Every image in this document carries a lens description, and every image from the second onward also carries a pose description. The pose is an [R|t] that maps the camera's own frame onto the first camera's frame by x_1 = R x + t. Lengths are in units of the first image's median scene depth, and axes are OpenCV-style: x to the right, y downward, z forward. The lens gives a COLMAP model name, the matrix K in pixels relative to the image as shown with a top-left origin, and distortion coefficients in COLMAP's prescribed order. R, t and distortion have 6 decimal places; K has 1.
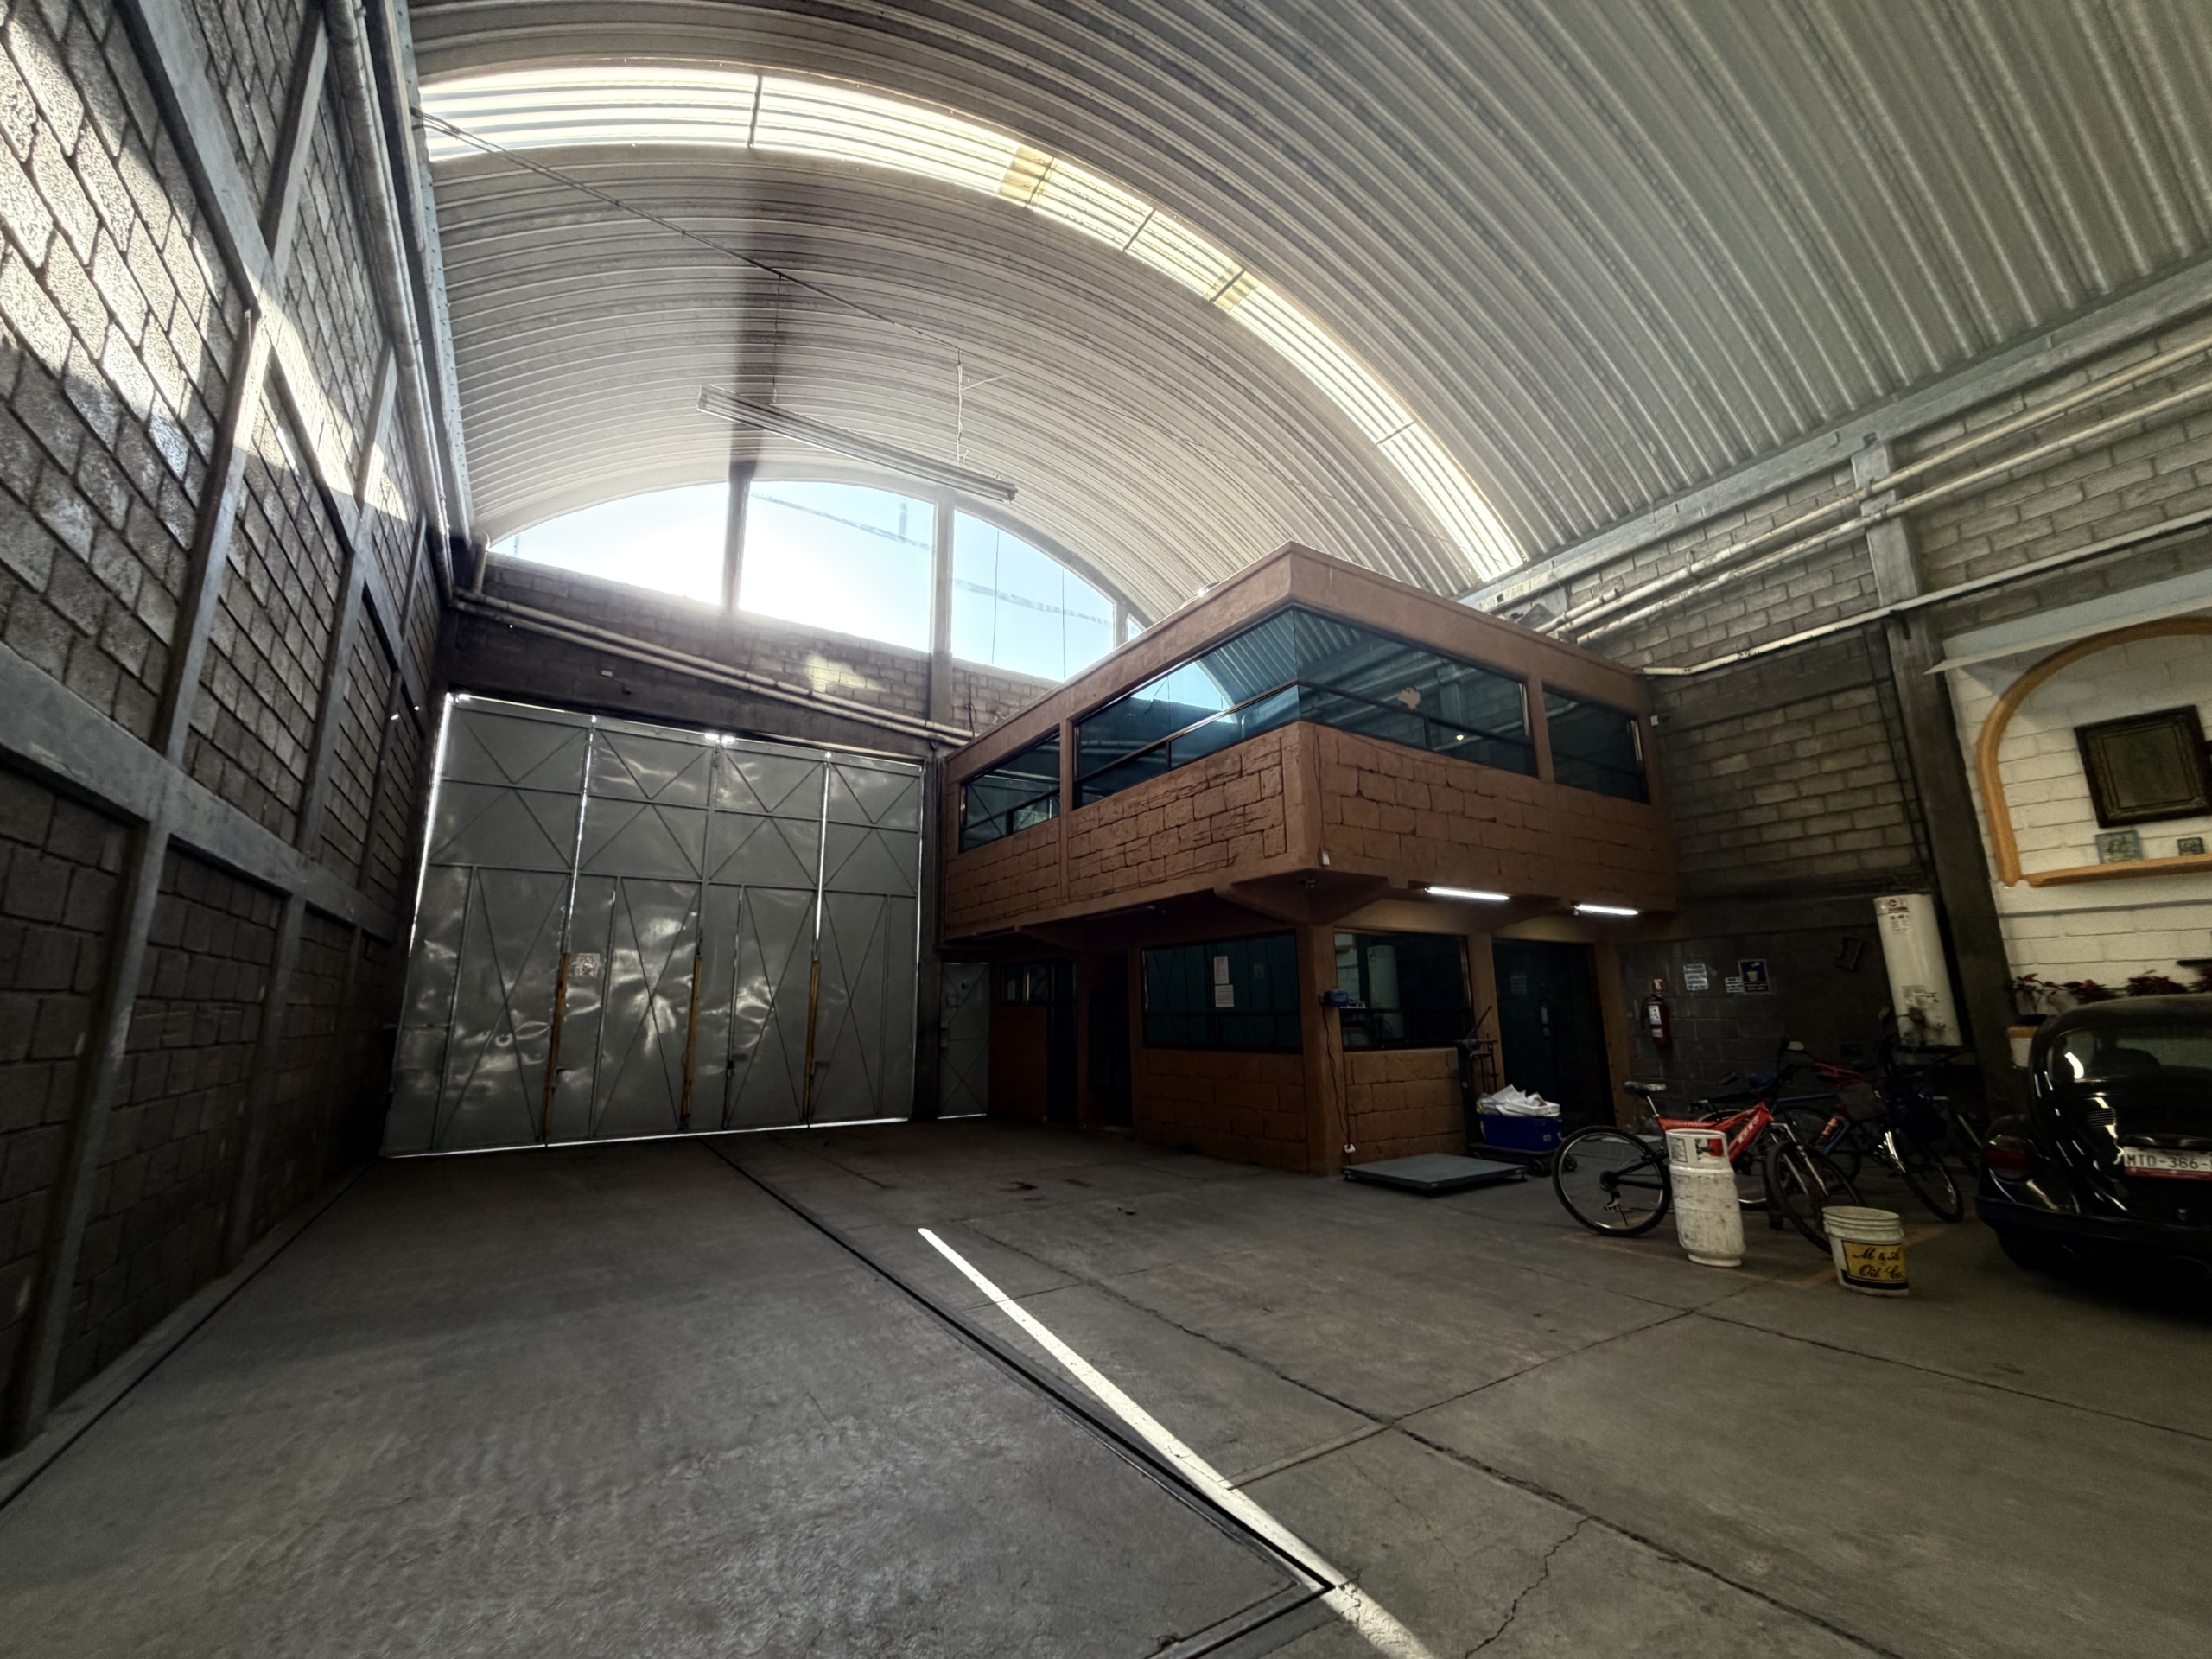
lens RADIAL K [[877.2, 0, 1102.4], [0, 877.2, 835.2], [0, 0, 1]] dist [0.000394, 0.000018]
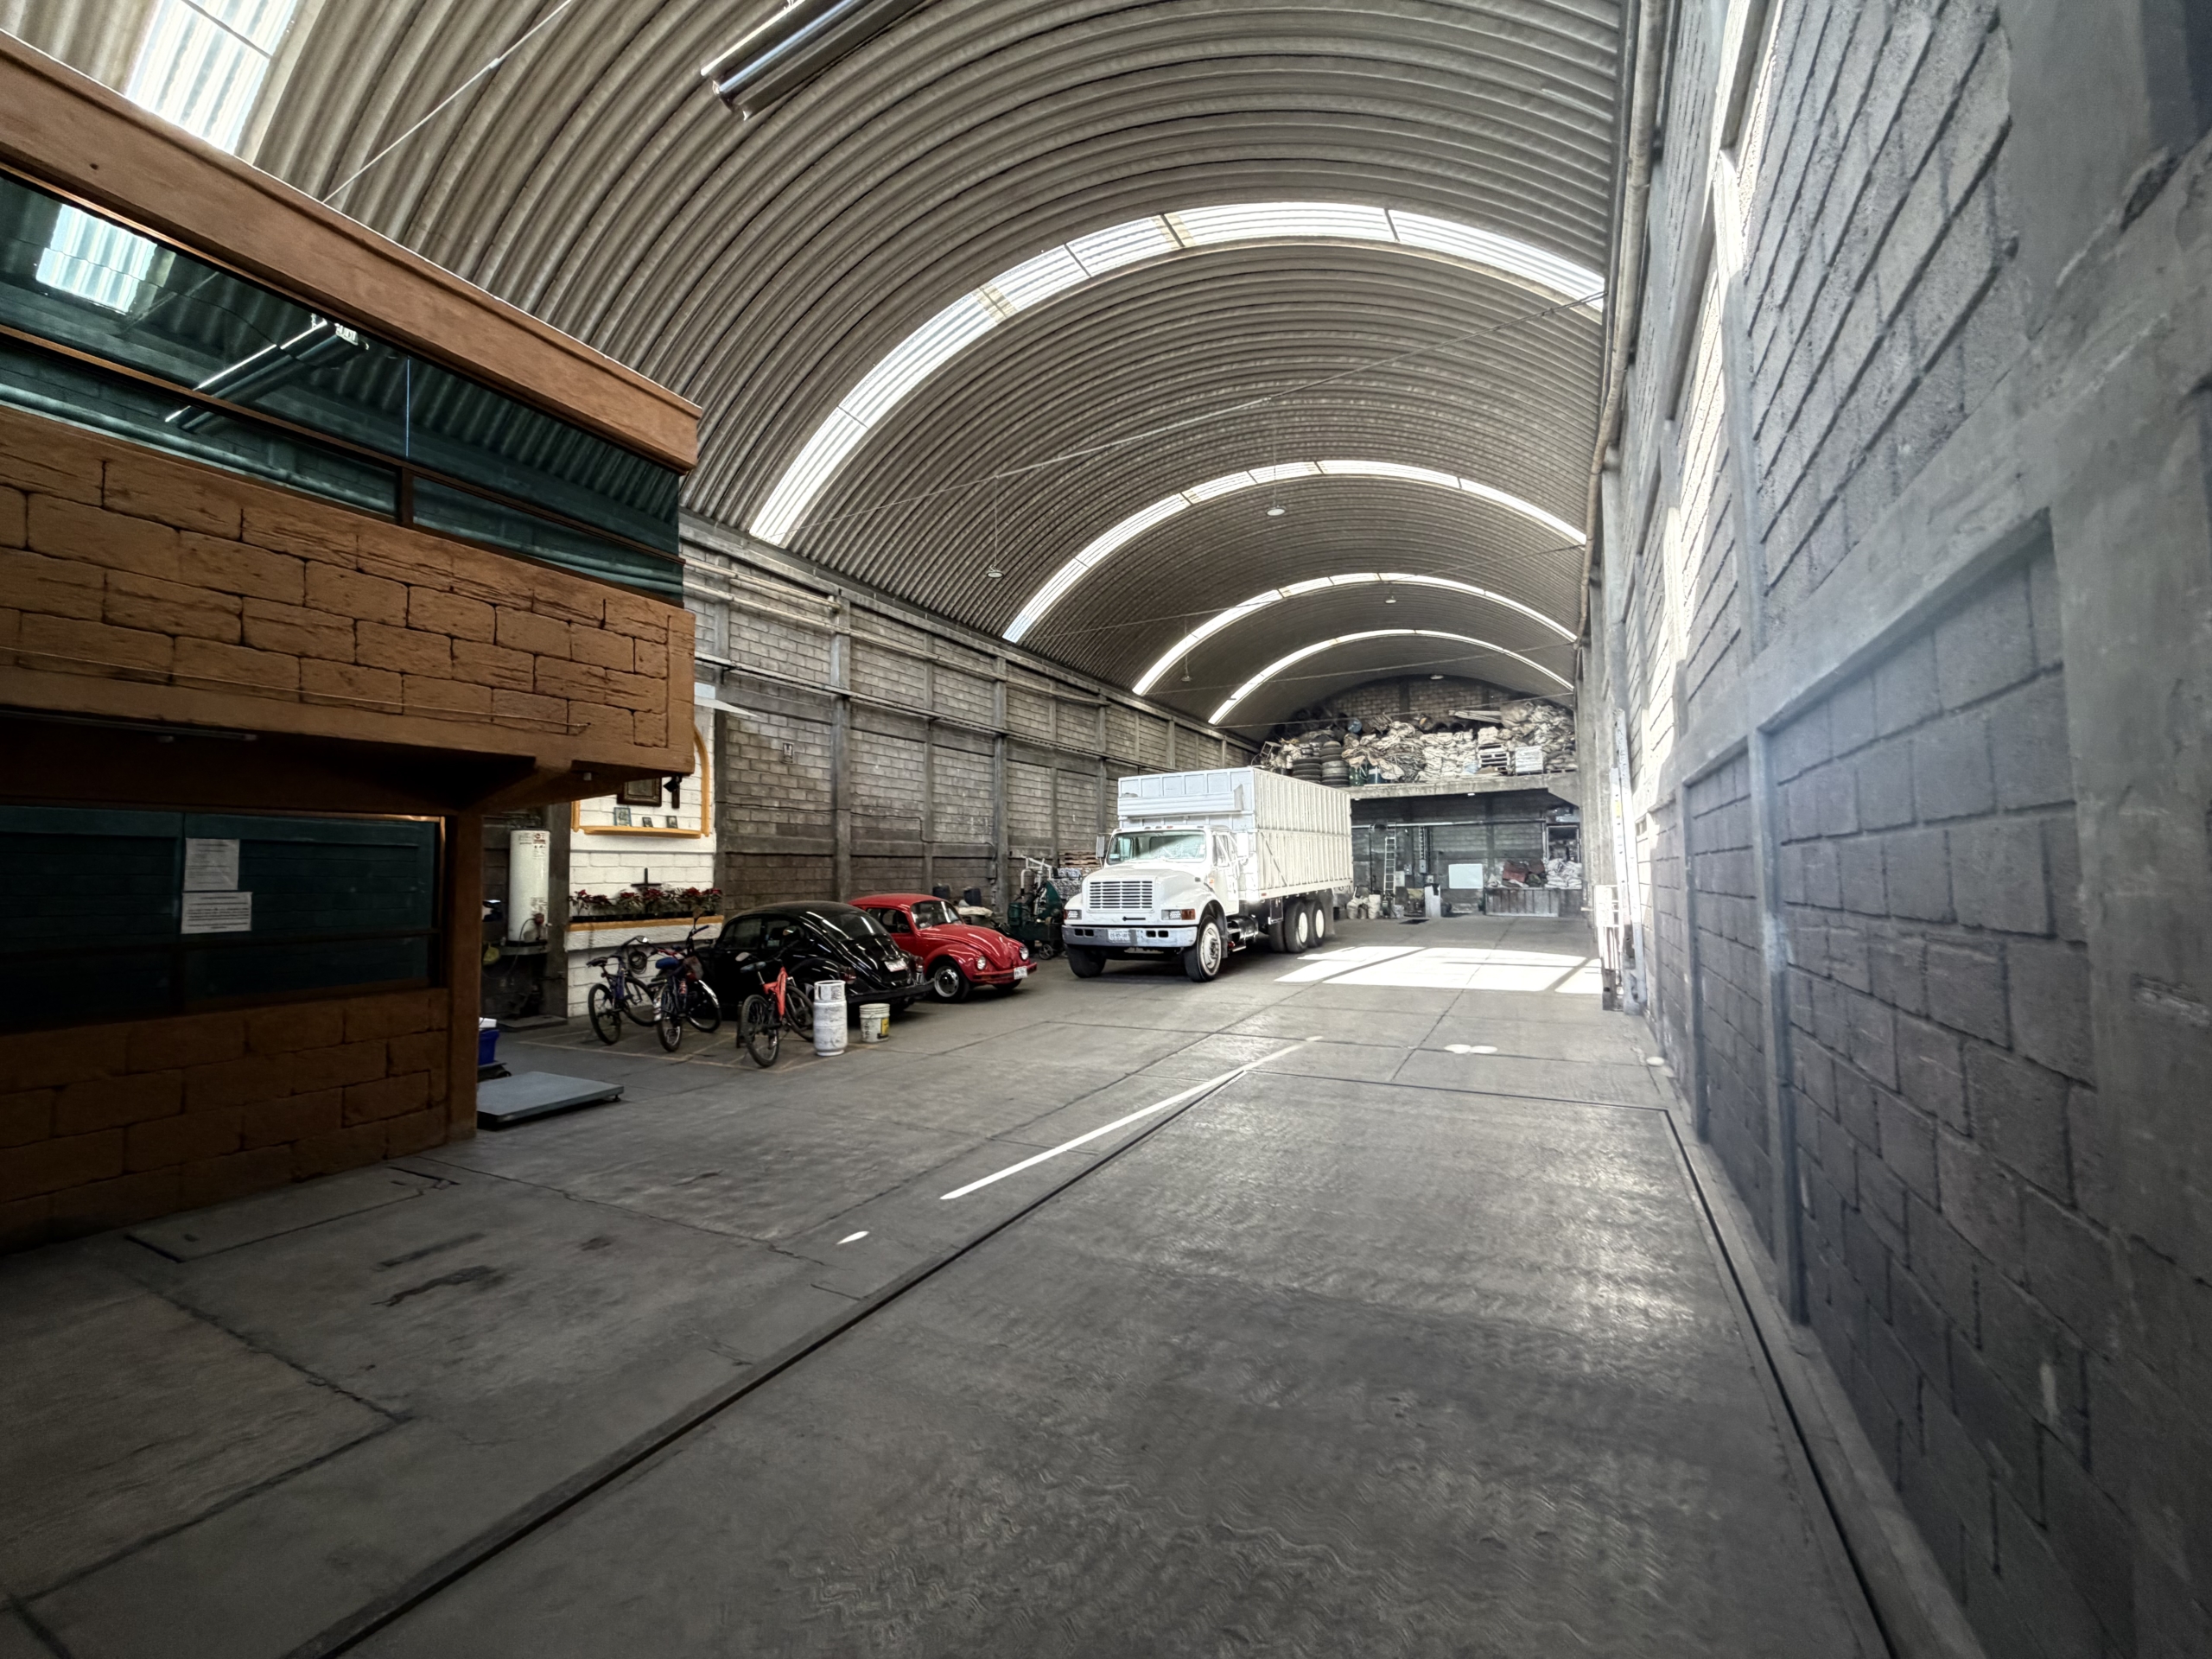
lens RADIAL K [[877.2, 0, 1102.4], [0, 877.2, 835.2], [0, 0, 1]] dist [0.000394, 0.000018]
pose [[-0.496513, 0.064073, 0.865661, -0.552727], [-0.148606, 0.976274, -0.157495, 0.128963], [-0.855214, -0.206841, -0.475212, 0.730944]]
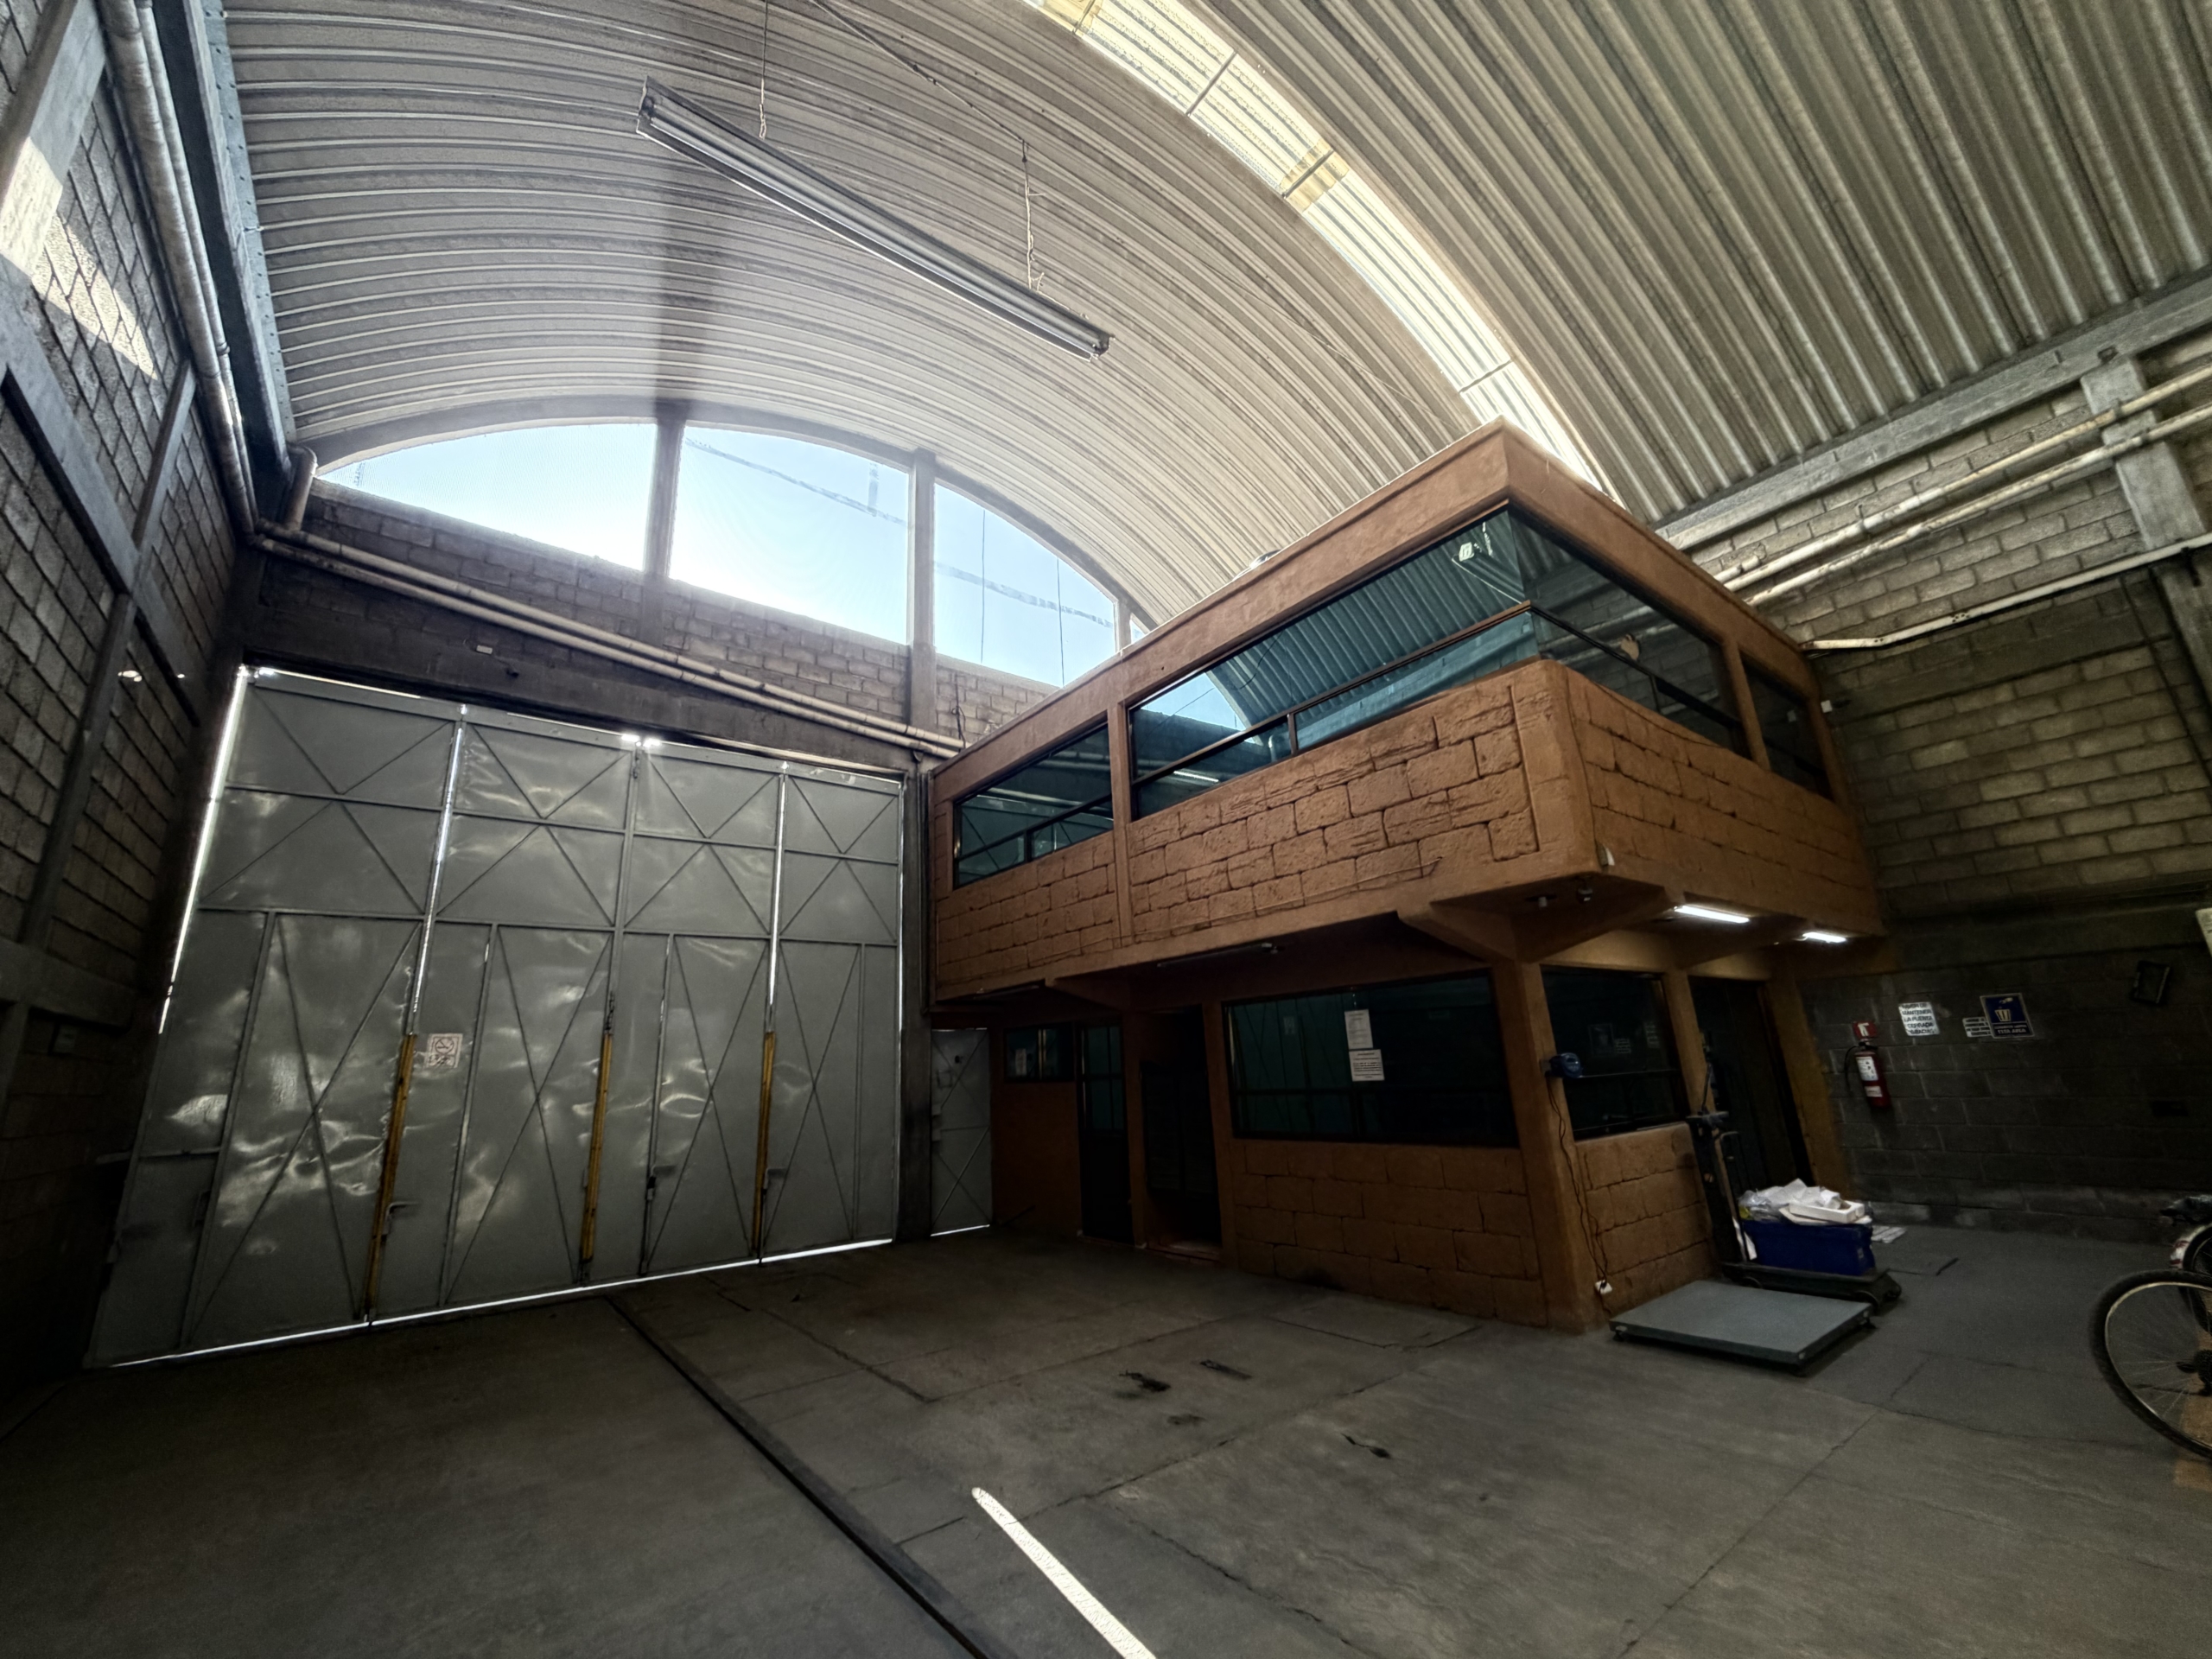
lens RADIAL K [[879.0, 0, 1101.6], [0, 879.0, 834.5], [0, 0, 1]] dist [0.001768, -0.000472]
pose [[0.995818, -0.012152, 0.090548, -0.131316], [0.017948, 0.997822, -0.063470, 0.031281], [-0.089580, 0.064830, 0.993868, 0.255877]]
